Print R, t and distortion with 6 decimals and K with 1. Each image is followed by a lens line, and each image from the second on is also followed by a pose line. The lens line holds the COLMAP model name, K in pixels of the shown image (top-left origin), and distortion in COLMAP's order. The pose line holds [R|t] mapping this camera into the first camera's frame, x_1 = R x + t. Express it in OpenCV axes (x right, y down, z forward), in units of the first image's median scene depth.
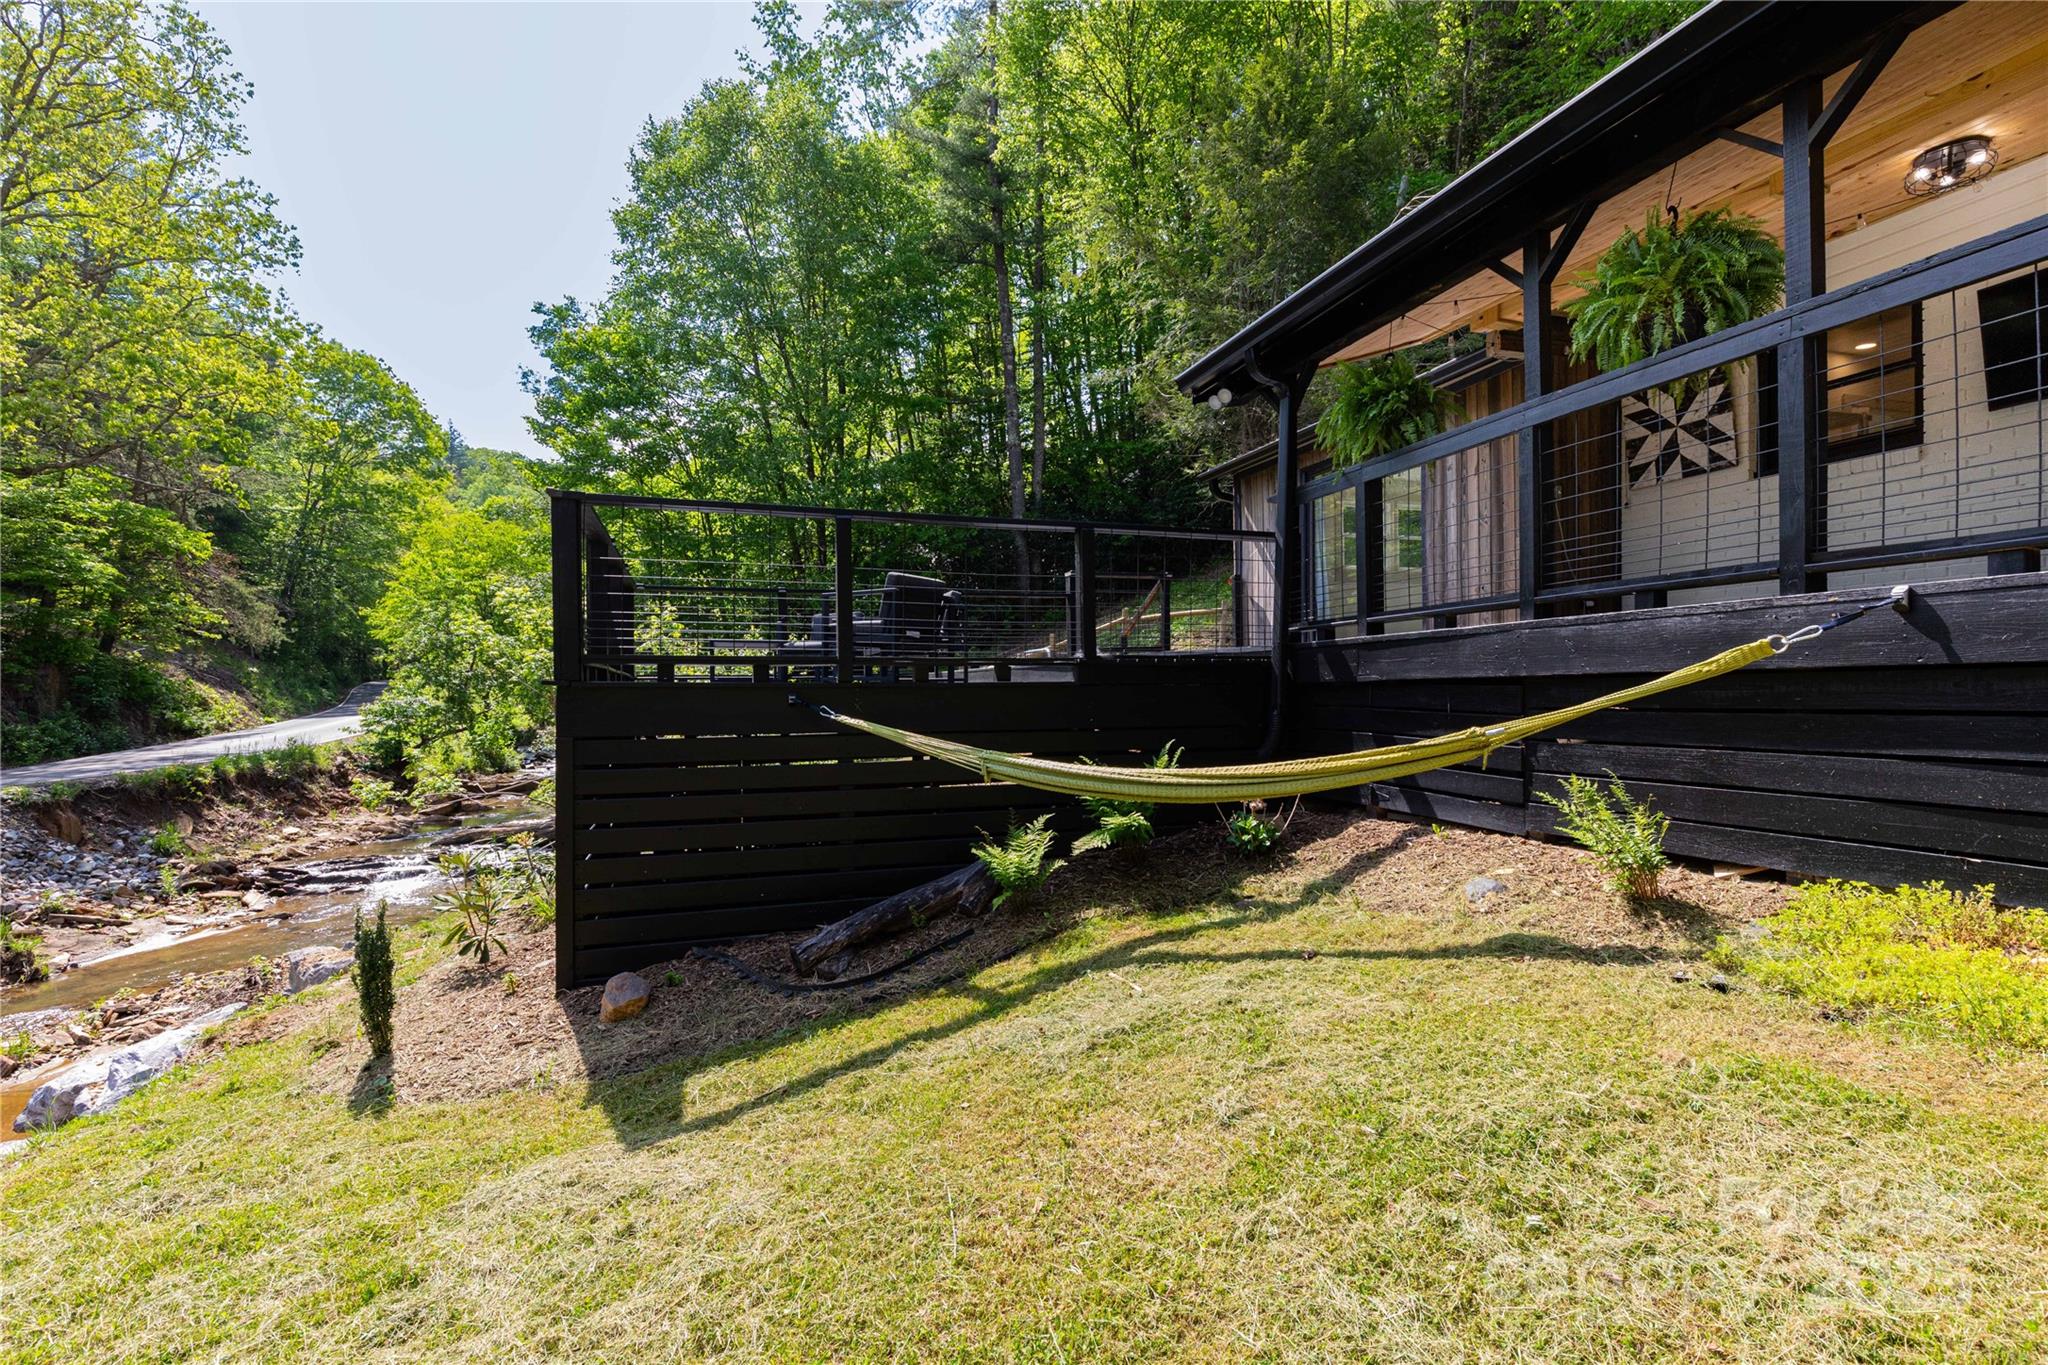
lens RADIAL K [[904.8, 0, 1025.2], [0, 904.8, 682.3], [0, 0, 1]] dist [-0.002347, -0.000954]
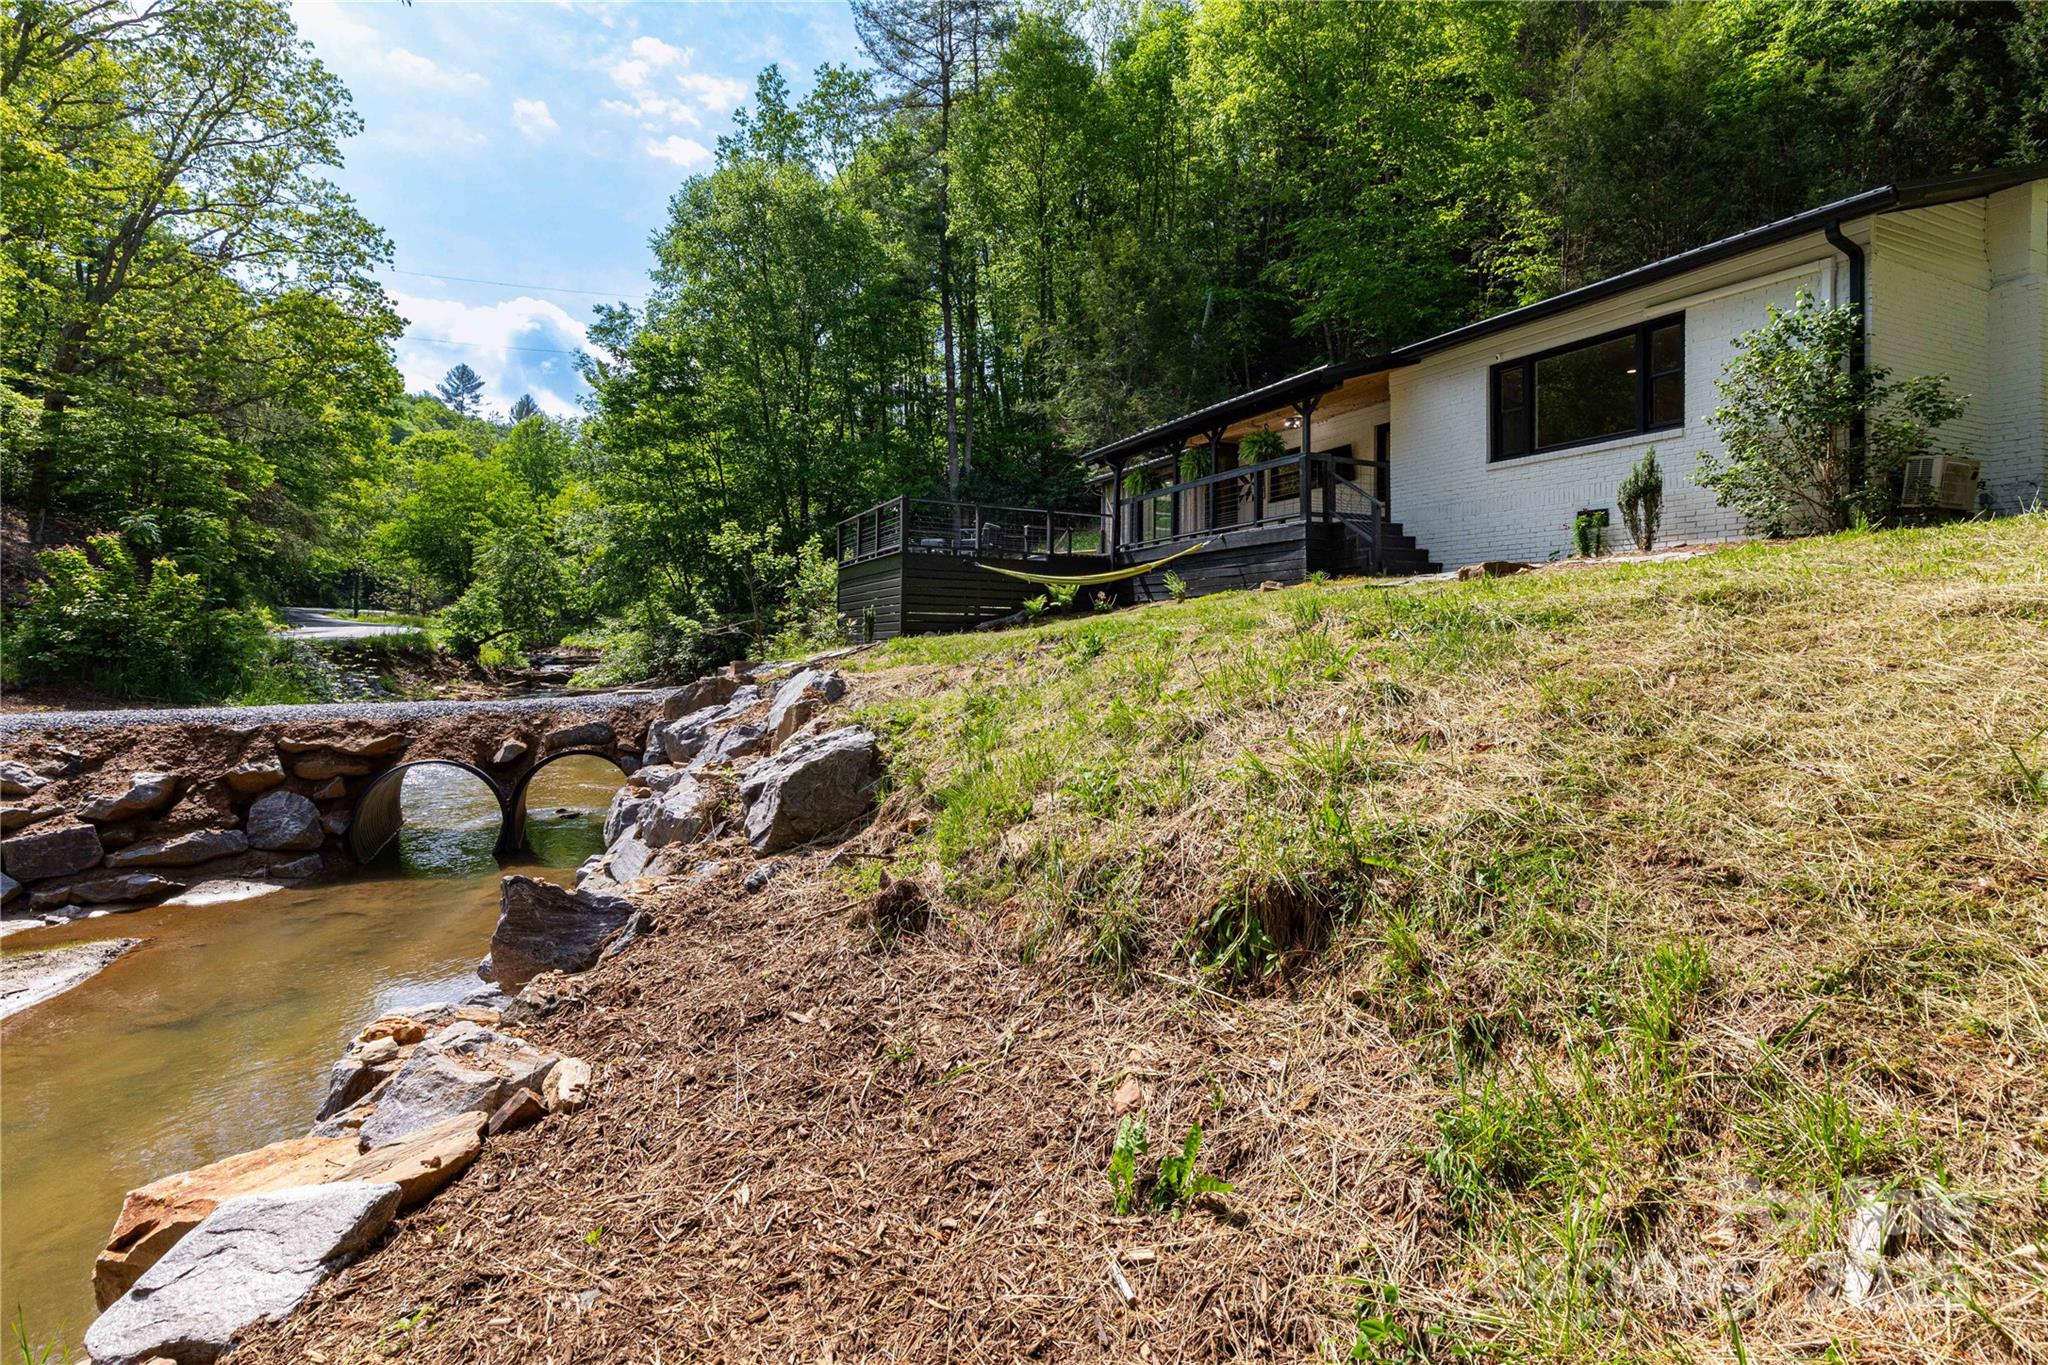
lens RADIAL K [[909.9, 0, 1015.3], [0, 909.9, 588.6], [0, 0, 1]] dist [-0.000547, 0.000267]
pose [[0.992368, 0.029345, 0.119766, -0.081080], [-0.023232, 0.998370, -0.052122, 0.049804], [-0.121101, 0.048942, 0.991433, -0.397461]]
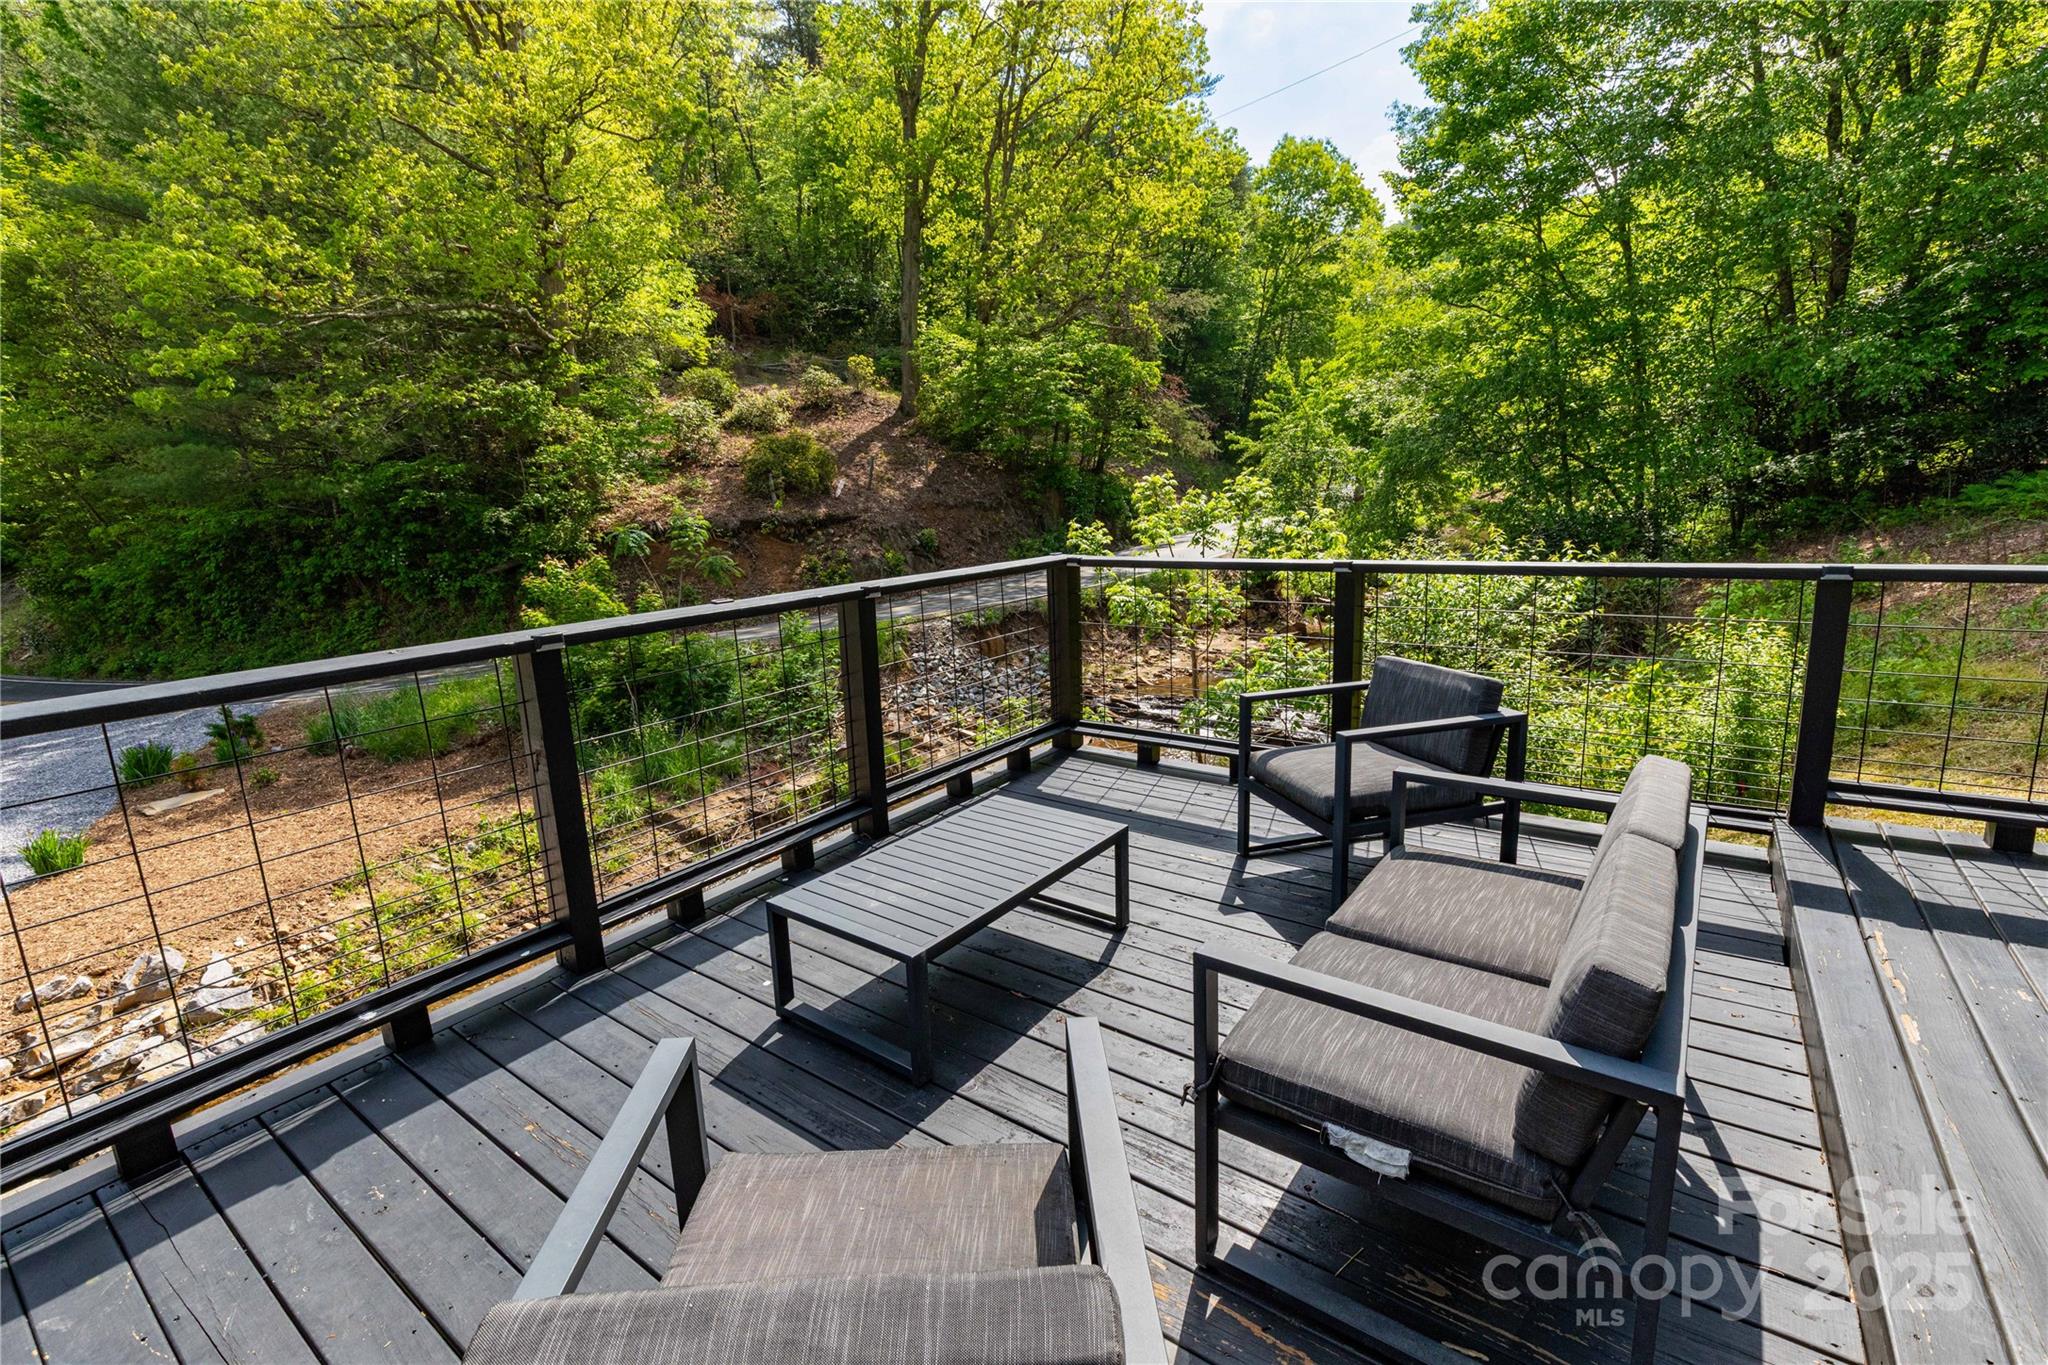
lens RADIAL K [[904.8, 0, 1025.2], [0, 904.8, 682.3], [0, 0, 1]] dist [-0.002347, -0.000954]
pose [[0.569084, 0.166411, -0.805264, -0.005702], [0.039127, 0.972718, 0.228667, -0.047102], [0.821348, -0.161639, 0.547047, 0.205463]]
